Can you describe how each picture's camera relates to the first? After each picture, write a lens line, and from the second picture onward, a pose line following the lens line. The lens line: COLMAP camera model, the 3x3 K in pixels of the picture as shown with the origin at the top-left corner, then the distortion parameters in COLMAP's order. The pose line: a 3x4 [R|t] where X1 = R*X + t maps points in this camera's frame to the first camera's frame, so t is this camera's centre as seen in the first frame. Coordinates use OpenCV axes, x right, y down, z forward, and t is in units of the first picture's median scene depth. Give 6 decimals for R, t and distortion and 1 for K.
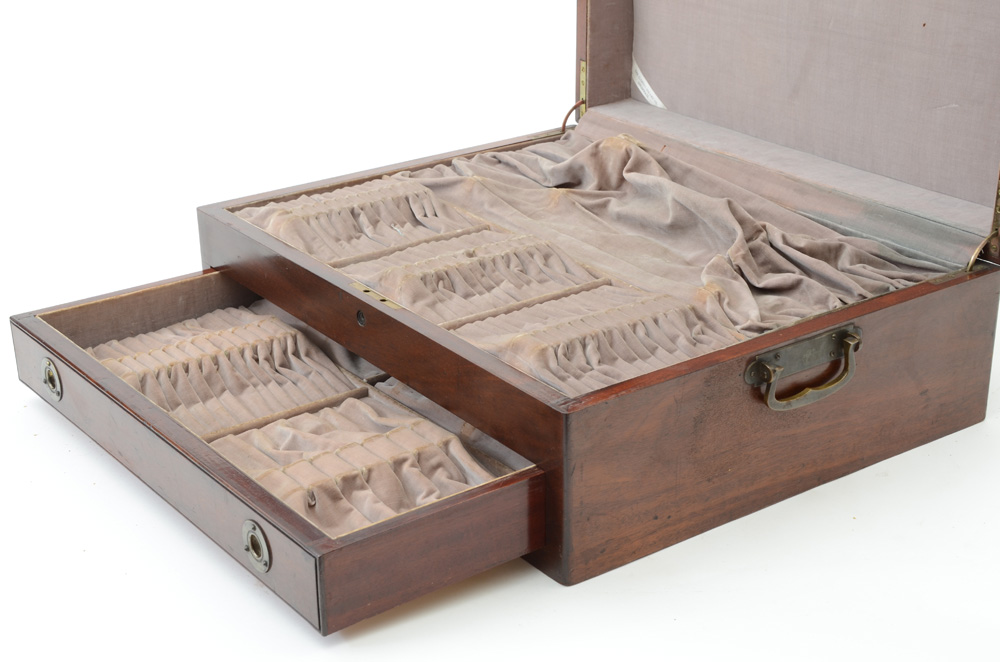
lens RADIAL K [[1639.4, 0, 491.5], [0, 1639.4, 336.0], [0, 0, 1]] dist [0.278248, 0.000000]
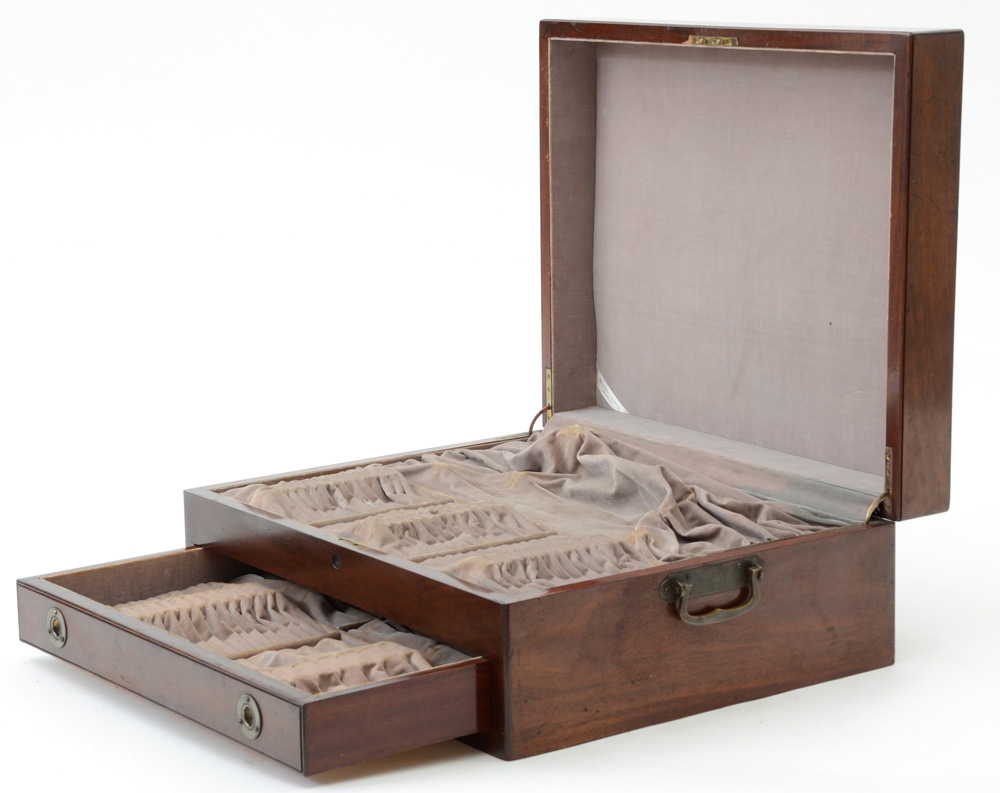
lens RADIAL K [[2569.6, 0, 505.1], [0, 2569.6, 393.3], [0, 0, 1]] dist [0.663357, 0.000000]
pose [[0.999986, -0.002732, -0.004429, 0.044461], [0.001738, 0.977561, -0.210646, 0.244184], [0.004905, 0.210636, 0.977552, -0.751225]]
